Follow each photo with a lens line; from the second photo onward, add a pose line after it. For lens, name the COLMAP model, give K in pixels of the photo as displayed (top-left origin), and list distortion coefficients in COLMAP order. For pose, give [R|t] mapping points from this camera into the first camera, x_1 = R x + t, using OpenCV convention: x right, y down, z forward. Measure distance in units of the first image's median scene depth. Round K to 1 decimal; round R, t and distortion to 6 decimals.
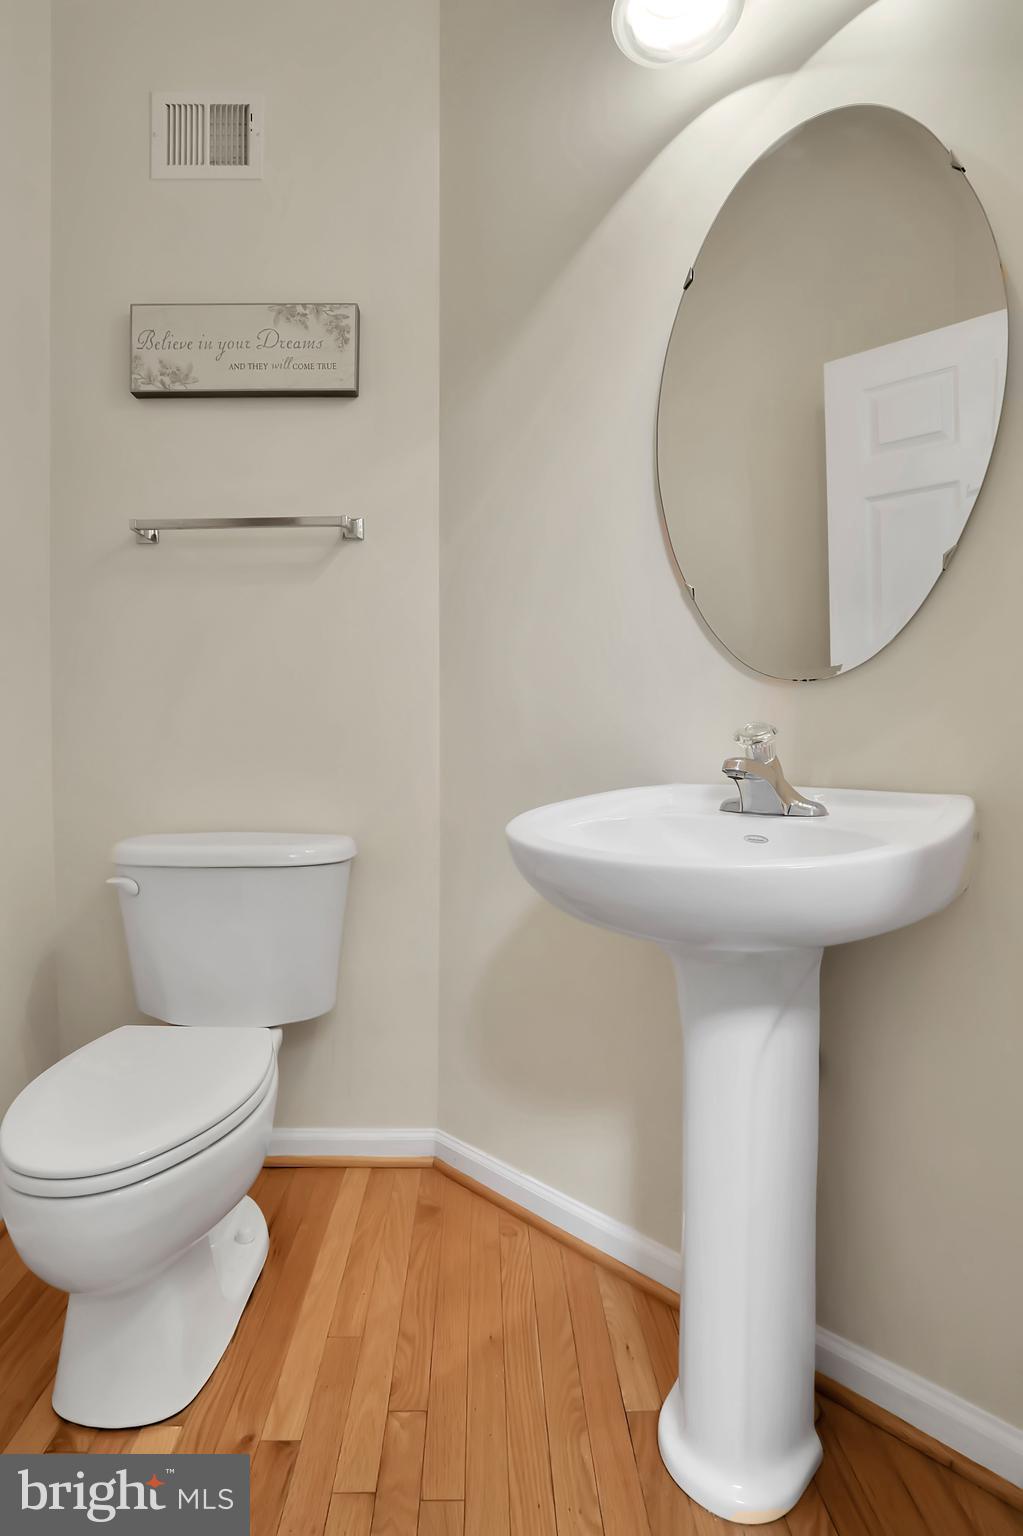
lens RADIAL K [[744.4, 0, 517.9], [0, 744.4, 771.8], [0, 0, 1]] dist [-0.055671, 0.018912]
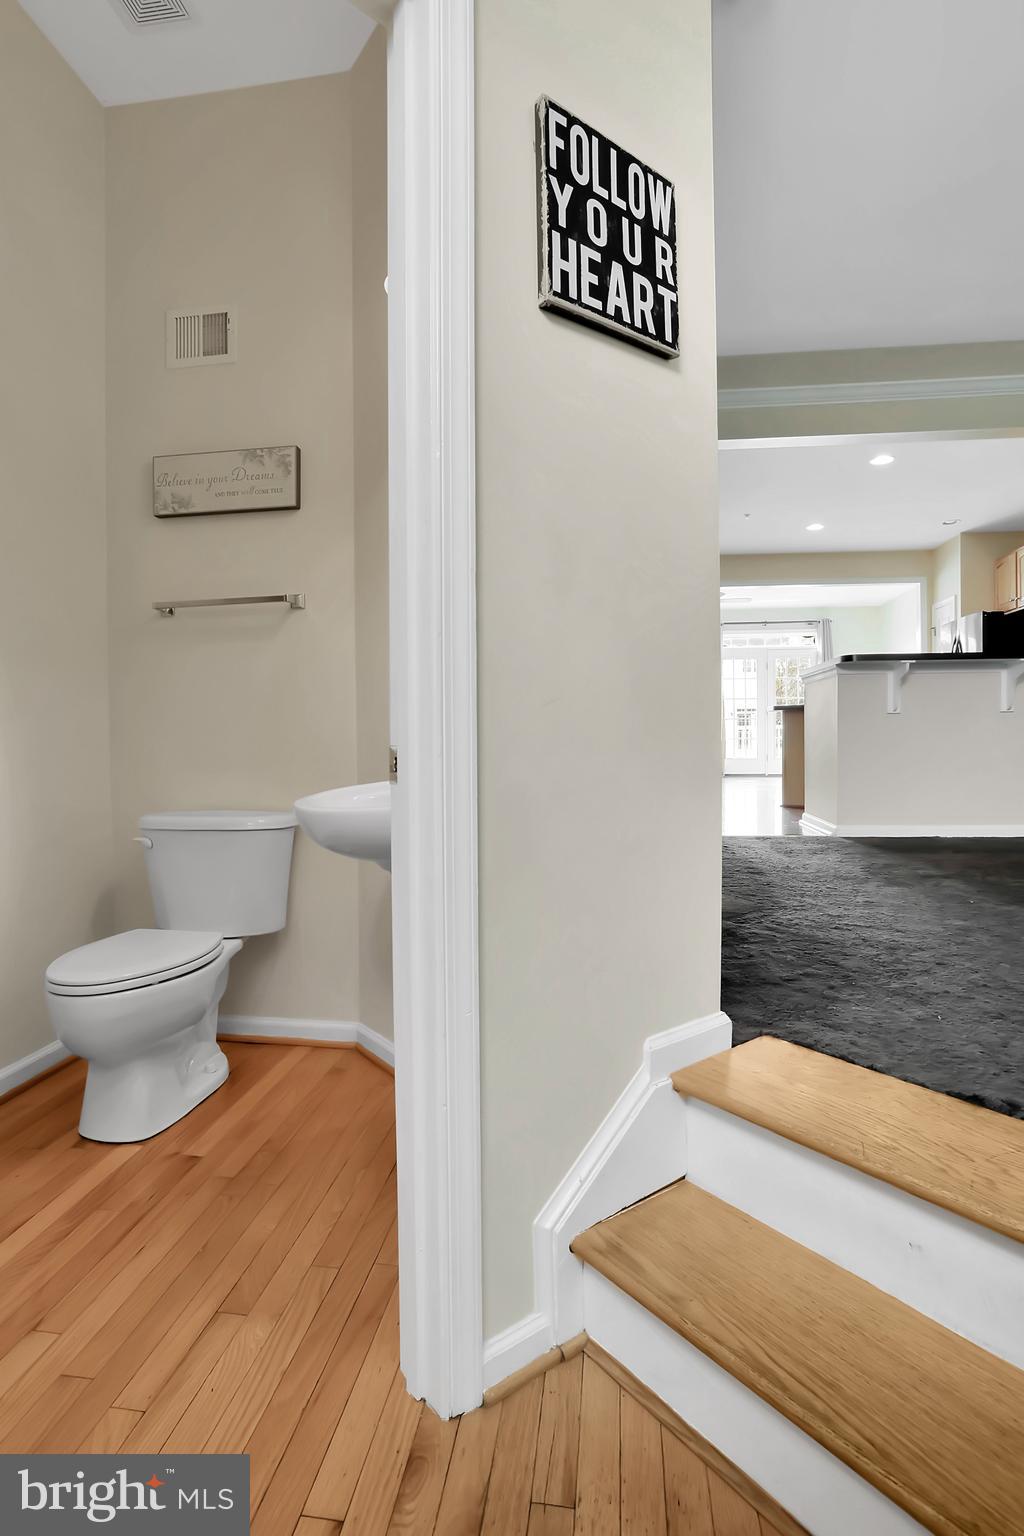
lens RADIAL K [[744.4, 0, 518.4], [0, 744.4, 771.8], [0, 0, 1]] dist [-0.055671, 0.018912]
pose [[0.987514, 0.001406, -0.157526, 0.446103], [-0.000194, 0.999970, 0.007705, -0.007014], [0.157533, -0.007579, 0.987485, -0.373429]]
